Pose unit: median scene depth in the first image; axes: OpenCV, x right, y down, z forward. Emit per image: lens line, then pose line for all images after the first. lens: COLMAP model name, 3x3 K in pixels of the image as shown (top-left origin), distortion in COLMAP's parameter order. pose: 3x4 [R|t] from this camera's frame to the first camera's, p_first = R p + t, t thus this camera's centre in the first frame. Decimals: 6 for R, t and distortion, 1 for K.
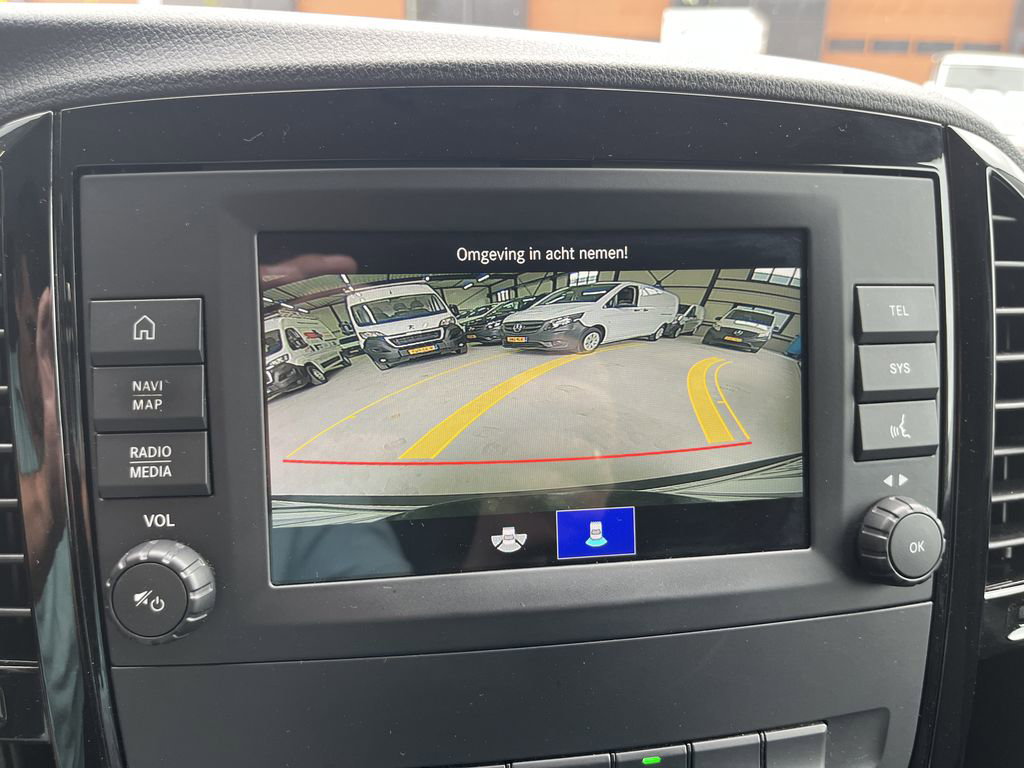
lens RADIAL K [[780.9, 0, 509.5], [0, 780.9, 387.6], [0, 0, 1]] dist [0.031662, -0.036271]
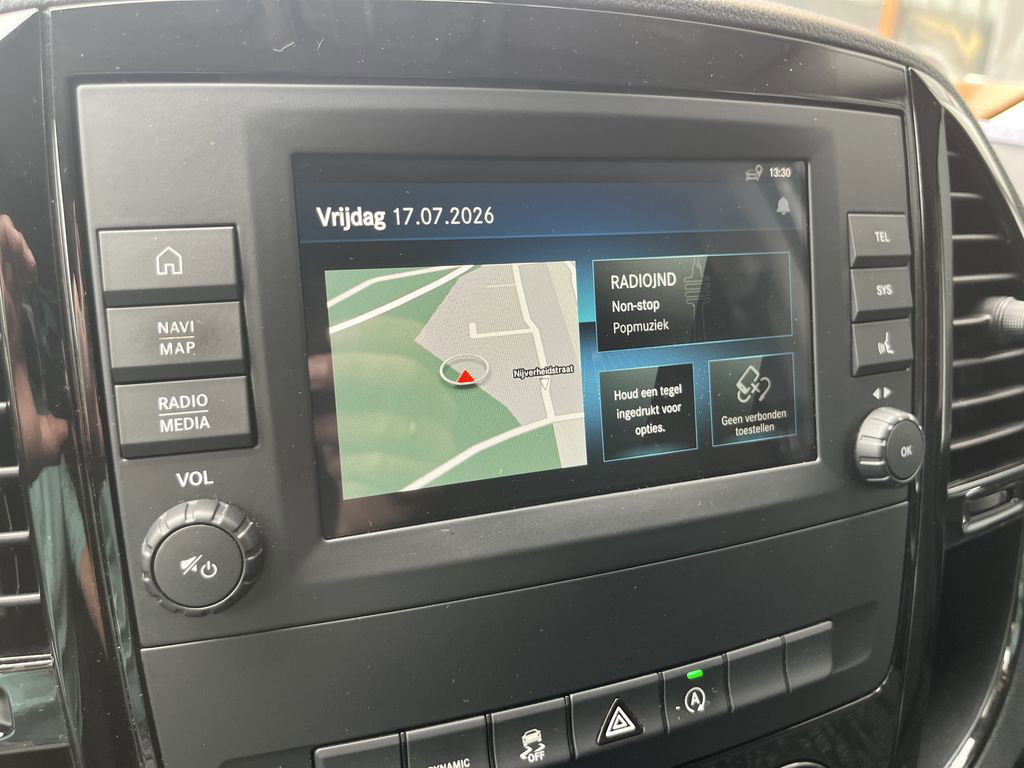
lens RADIAL K [[780.9, 0, 512.4], [0, 780.9, 378.2], [0, 0, 1]] dist [0.031662, -0.036271]
pose [[0.973794, -0.052948, 0.221181, -0.289639], [0.047583, 0.998431, 0.029517, 0.046827], [-0.222397, -0.018219, 0.974786, 0.054739]]
